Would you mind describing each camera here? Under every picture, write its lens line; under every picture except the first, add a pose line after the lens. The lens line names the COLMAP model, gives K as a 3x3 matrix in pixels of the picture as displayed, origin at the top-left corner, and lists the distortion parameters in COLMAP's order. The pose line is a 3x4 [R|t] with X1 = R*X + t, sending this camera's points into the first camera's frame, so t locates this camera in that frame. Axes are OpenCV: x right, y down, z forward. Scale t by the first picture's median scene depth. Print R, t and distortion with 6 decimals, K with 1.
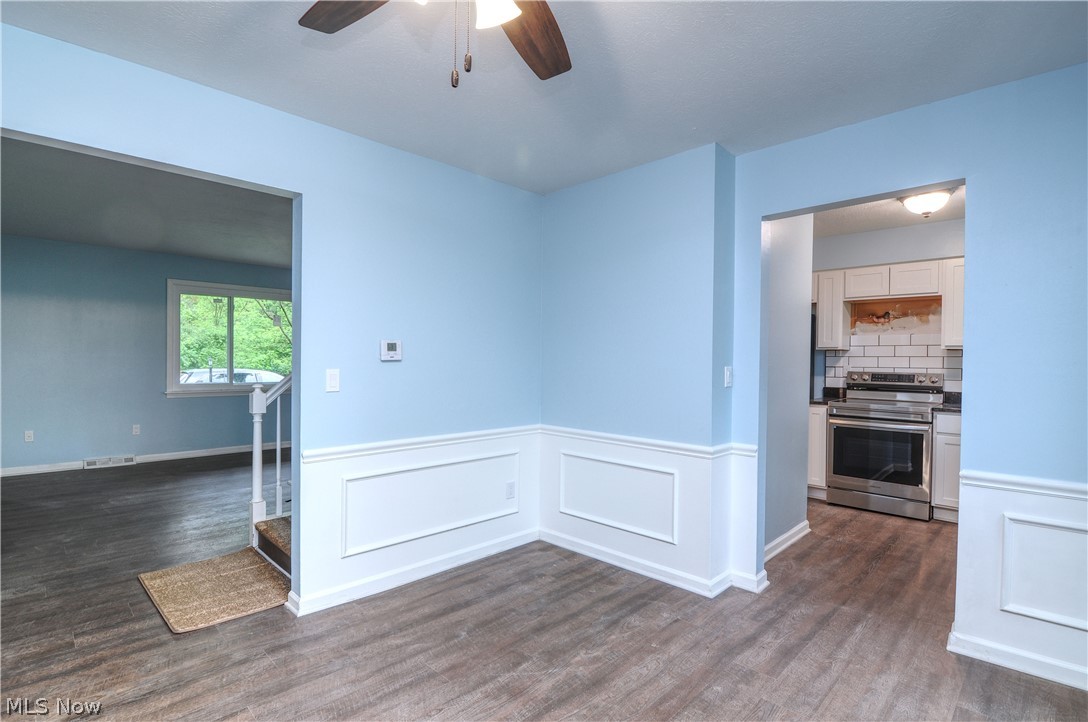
lens RADIAL K [[523.4, 0, 547.0], [0, 523.4, 362.7], [0, 0, 1]] dist [-0.004537, -0.010824]
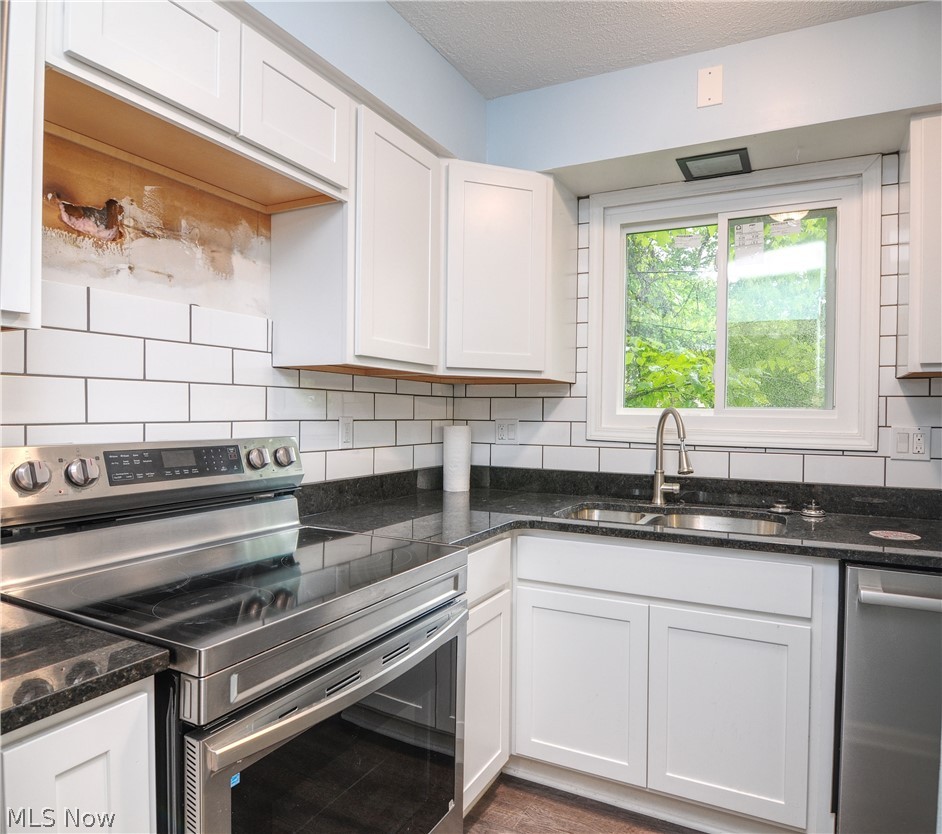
lens RADIAL K [[610.7, 0, 522.4], [0, 610.7, 417.2], [0, 0, 1]] dist [-0.004246, -0.002158]
pose [[-0.335766, -0.021839, 0.941692, 0.368209], [-0.008328, 0.999761, 0.020216, -0.001114], [-0.941909, -0.001054, -0.335867, 1.083471]]
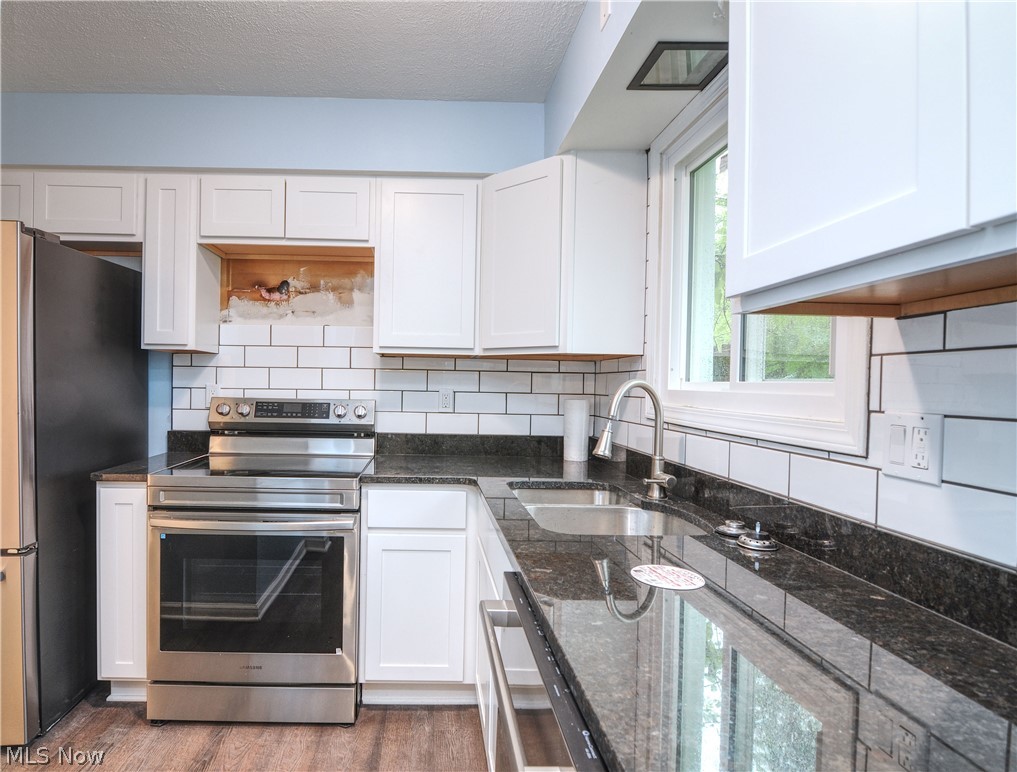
lens RADIAL K [[566.8, 0, 435.6], [0, 566.8, 388.0], [0, 0, 1]] dist [0.001142, -0.000042]
pose [[0.705806, -0.004820, 0.708389, 0.429053], [-0.004029, 0.999933, 0.010818, 0.002021], [-0.708394, -0.010489, 0.705739, 0.594313]]
